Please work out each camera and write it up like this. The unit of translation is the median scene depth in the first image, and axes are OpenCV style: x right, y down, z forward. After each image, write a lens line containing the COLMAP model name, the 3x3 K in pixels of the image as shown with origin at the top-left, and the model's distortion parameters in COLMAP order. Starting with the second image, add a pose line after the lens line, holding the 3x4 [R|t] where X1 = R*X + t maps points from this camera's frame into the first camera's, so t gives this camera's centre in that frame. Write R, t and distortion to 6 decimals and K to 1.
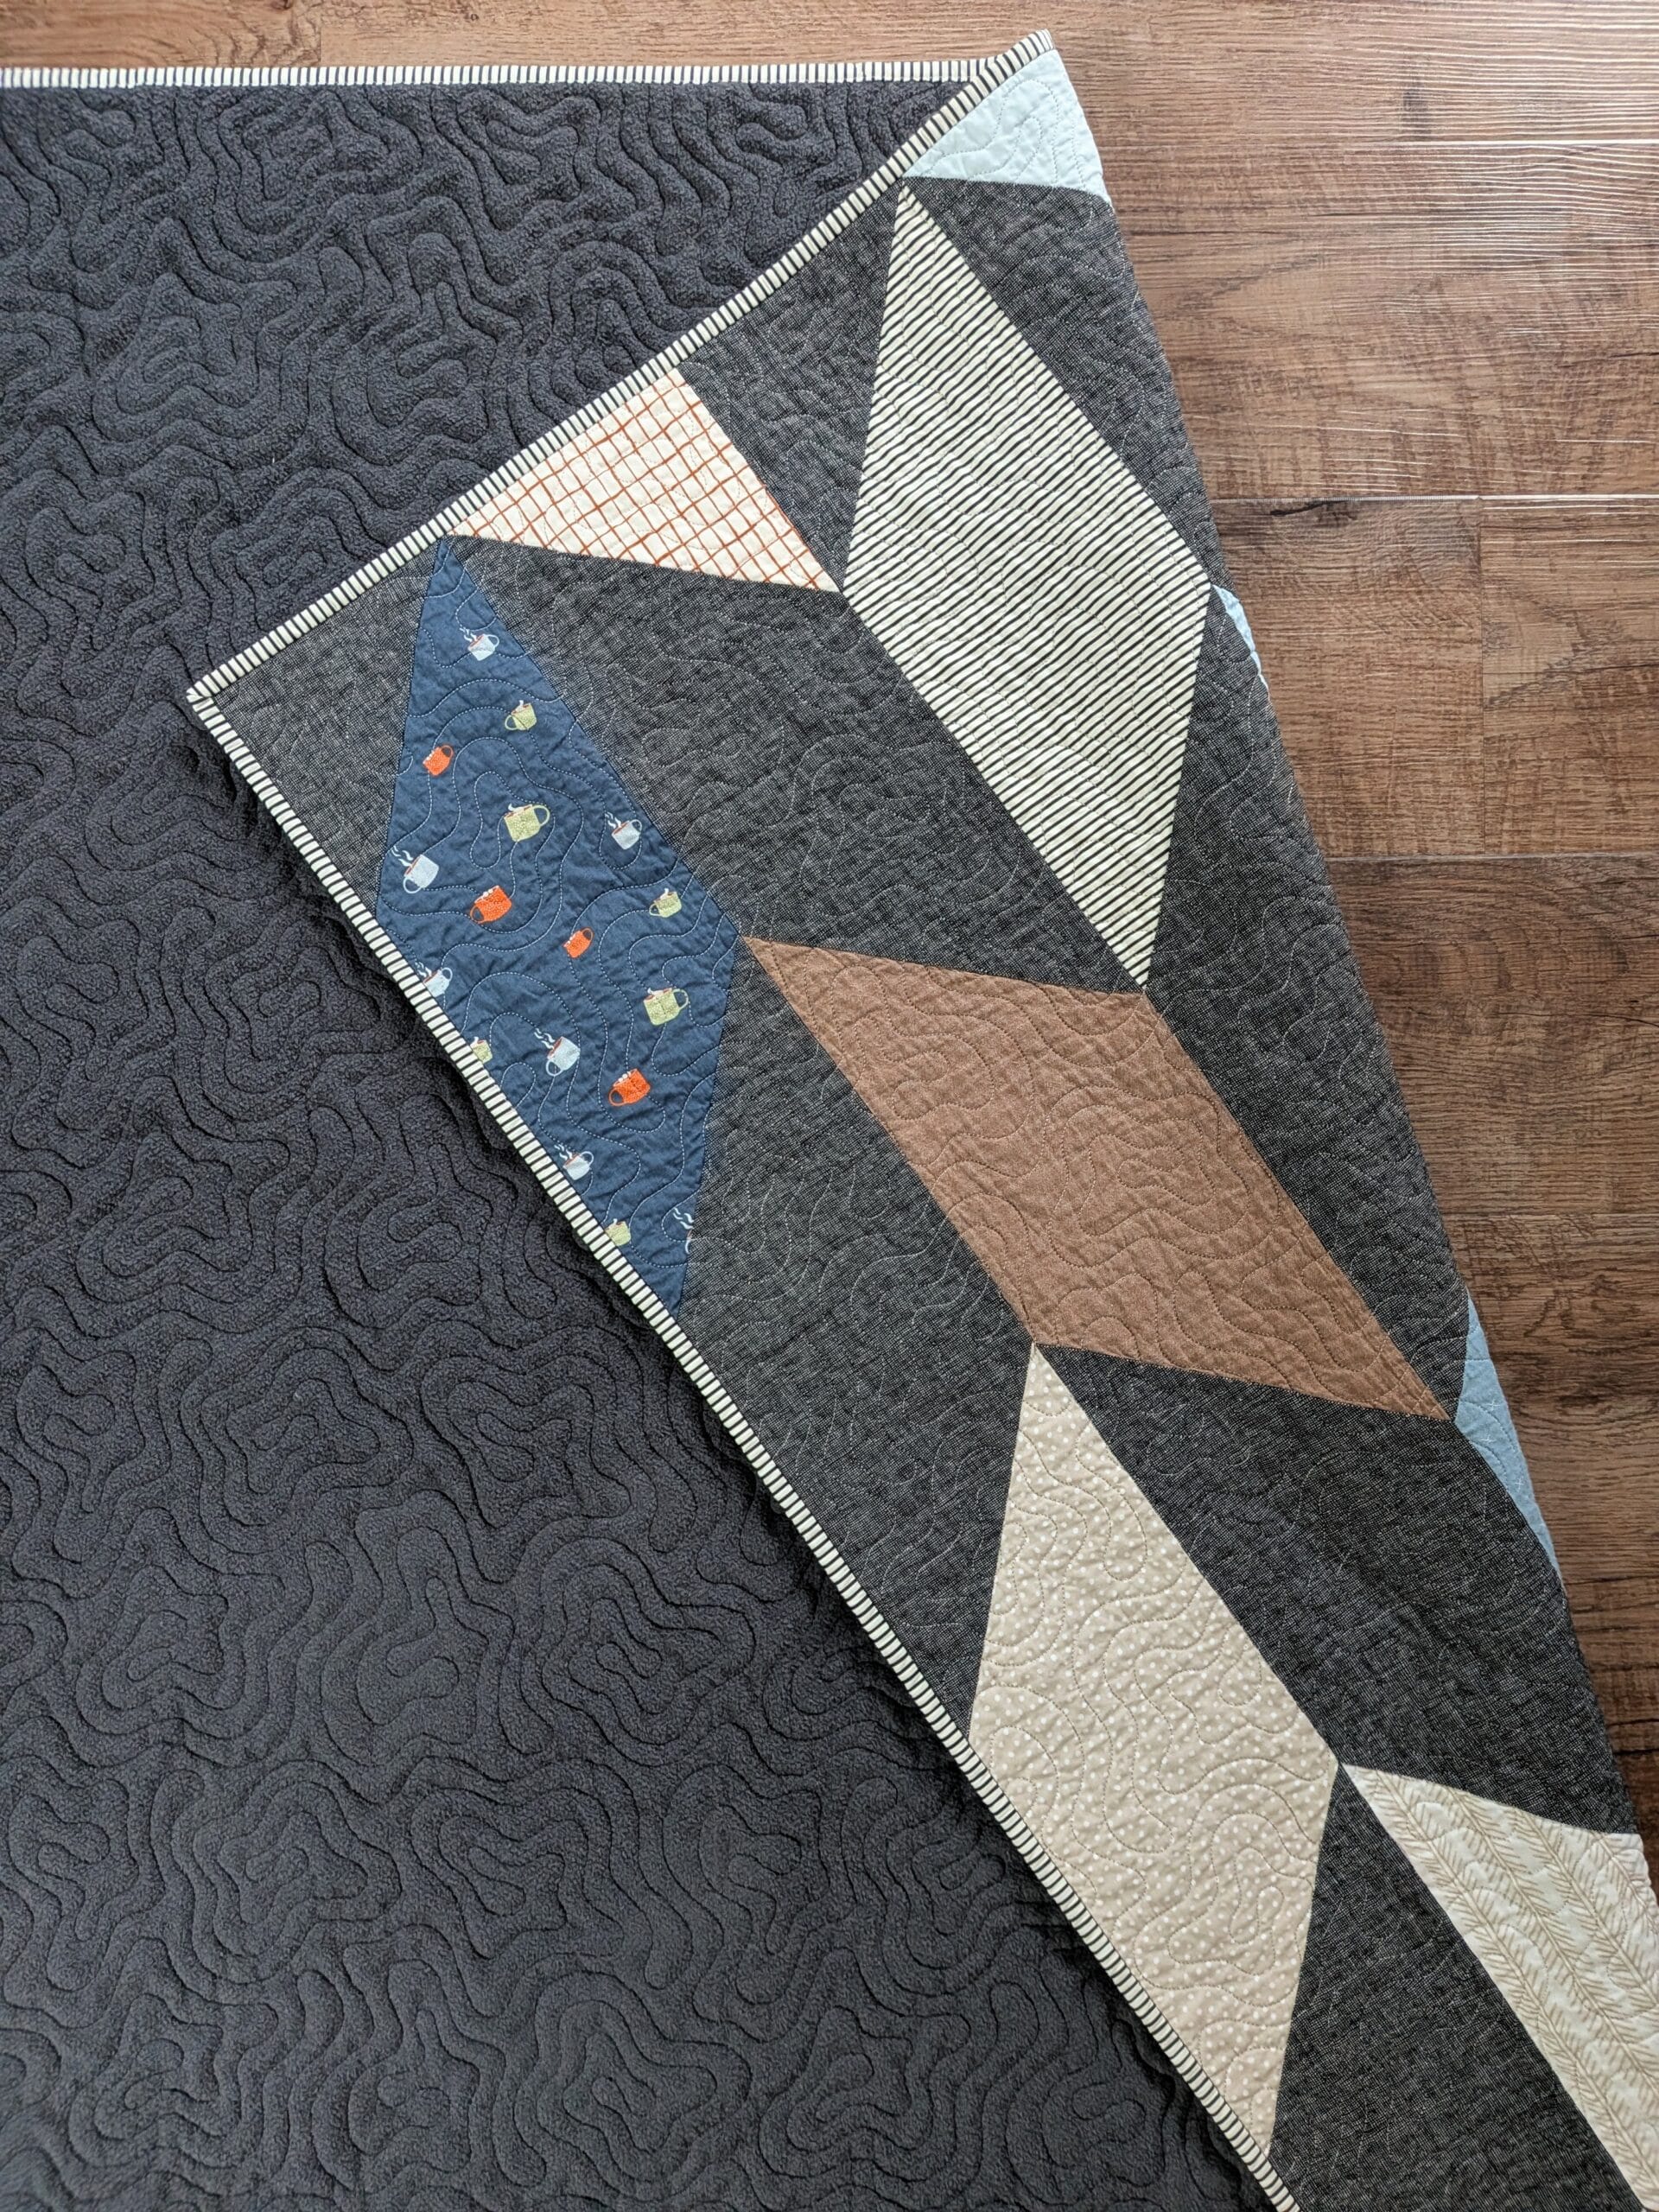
lens RADIAL K [[1556.8, 0, 829.5], [0, 1556.8, 1106.0], [0, 0, 1]] dist [0.037297, -0.060181]
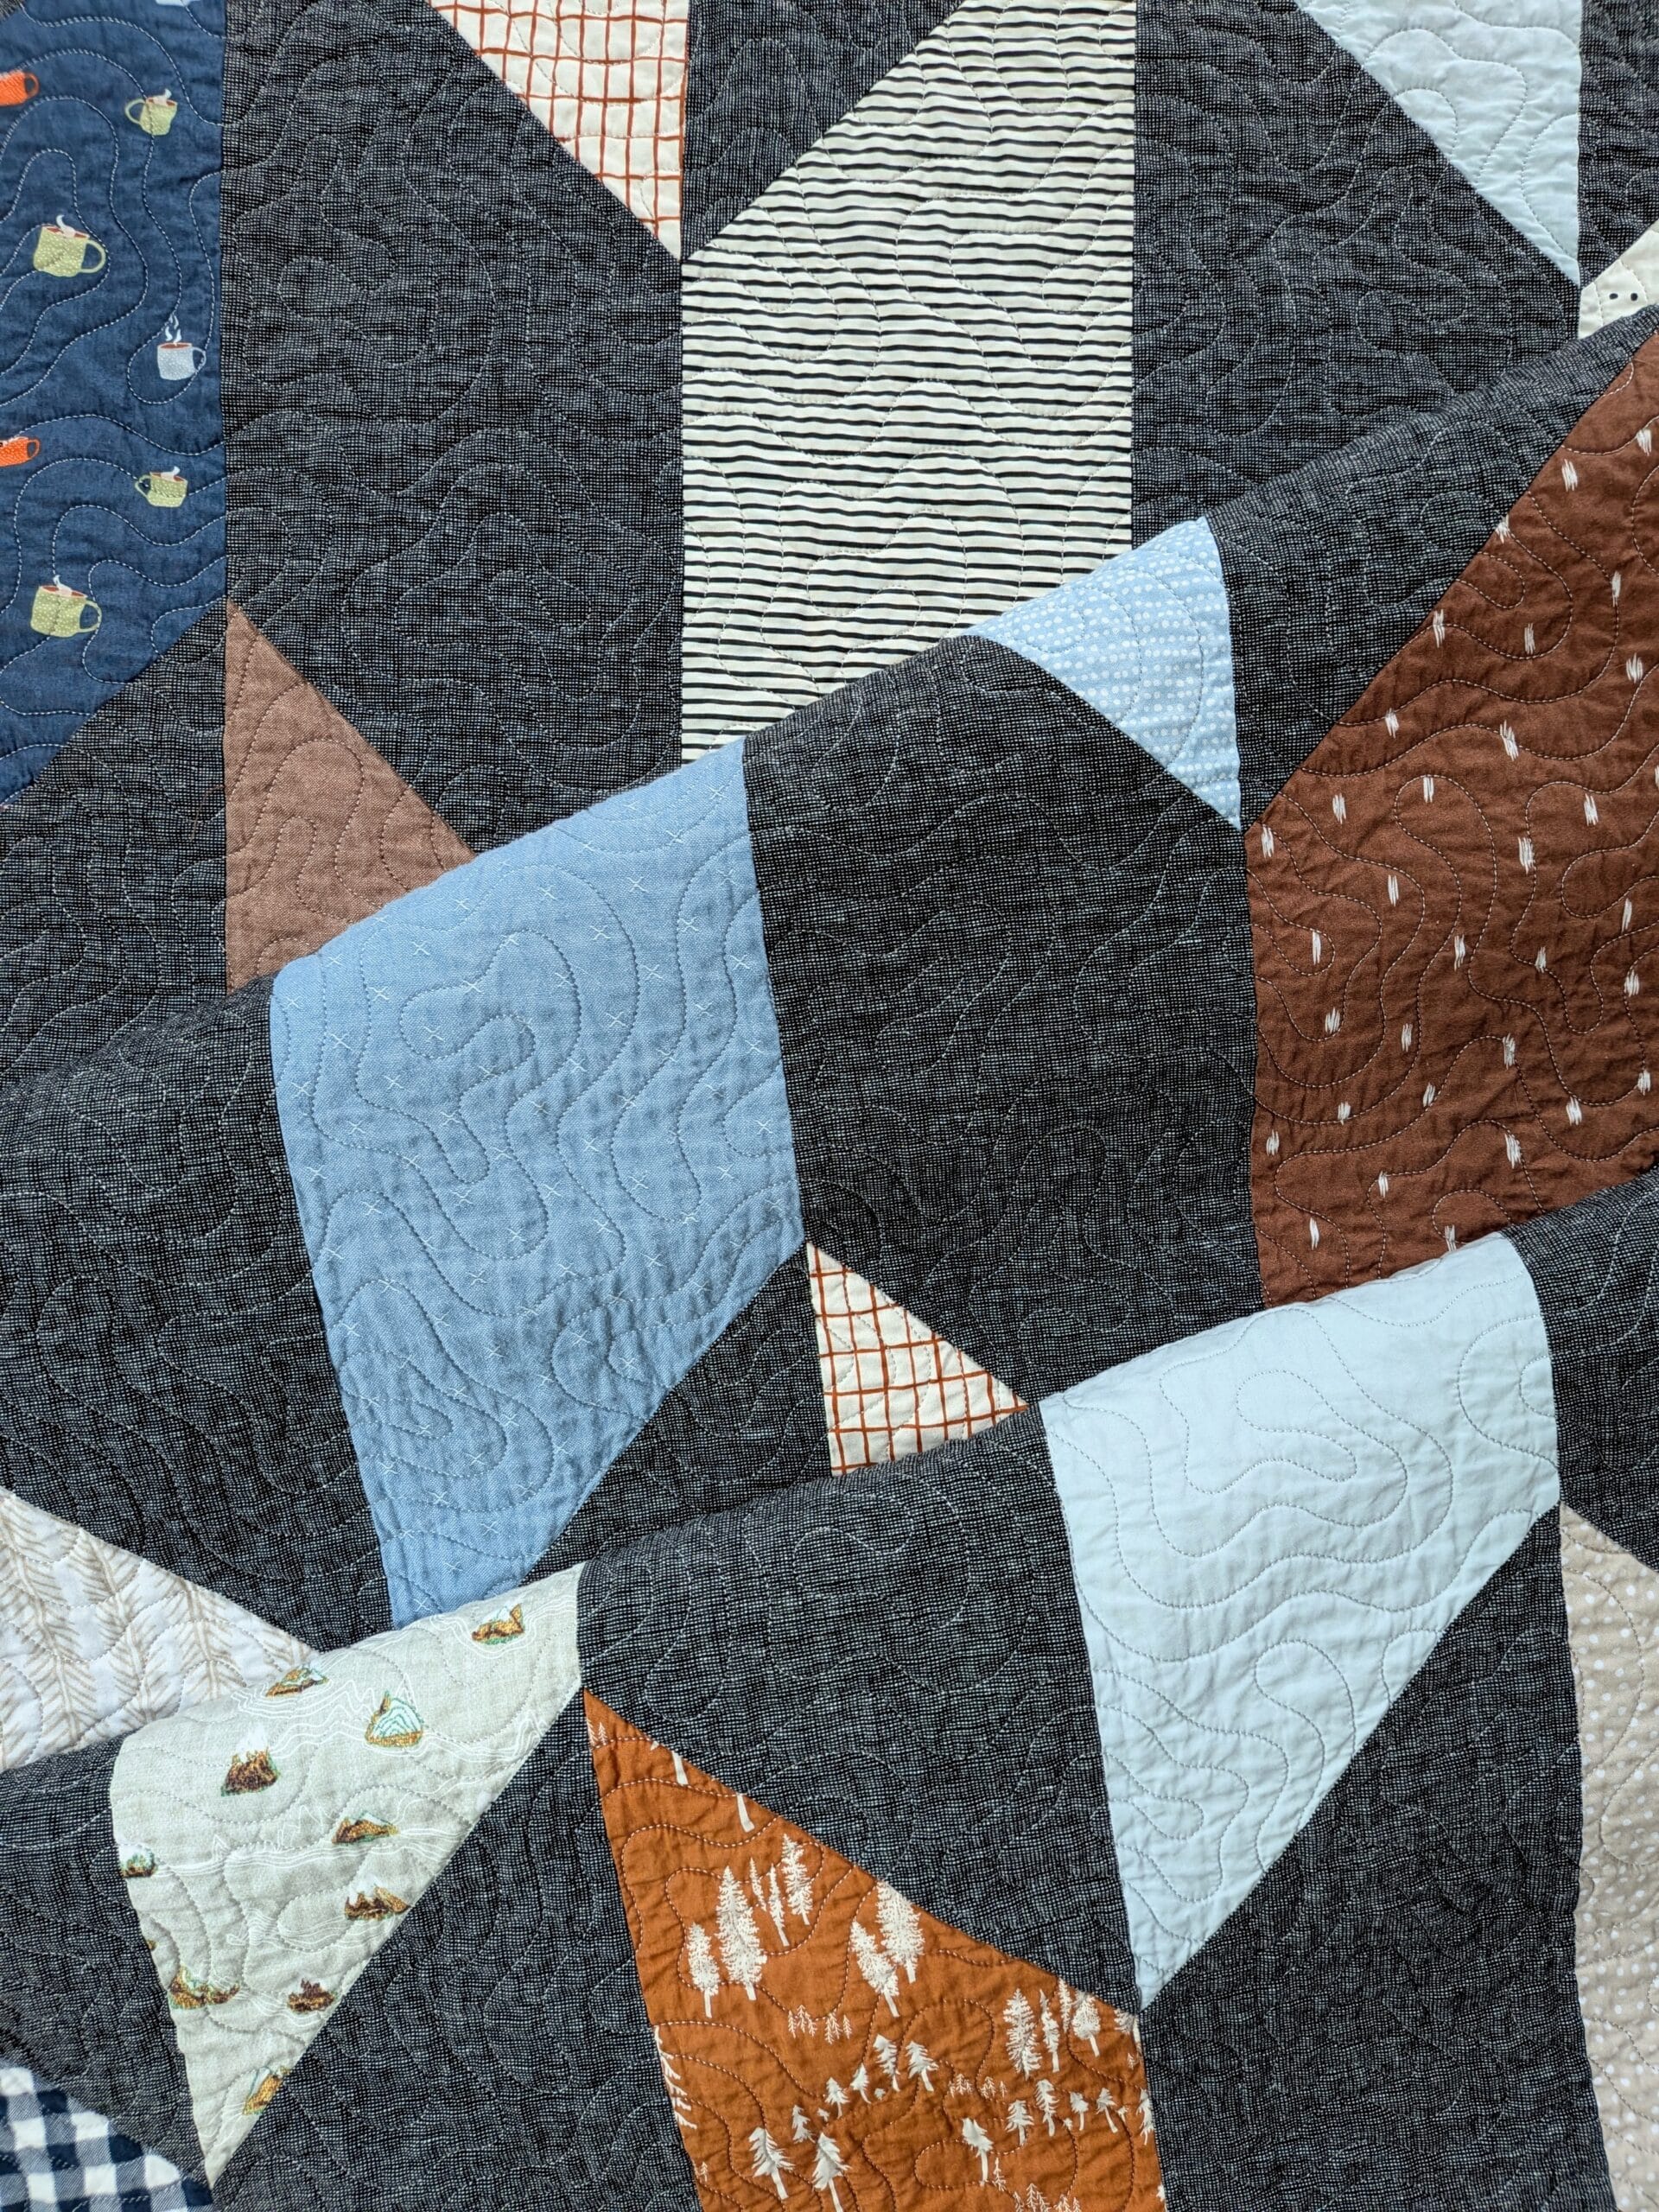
lens RADIAL K [[1556.8, 0, 829.5], [0, 1556.8, 1106.0], [0, 0, 1]] dist [0.037297, -0.060181]
pose [[0.743279, 0.595062, 0.305675, 0.063794], [-0.590116, 0.798439, -0.119409, -0.016004], [-0.315118, -0.091630, 0.944619, 0.362878]]
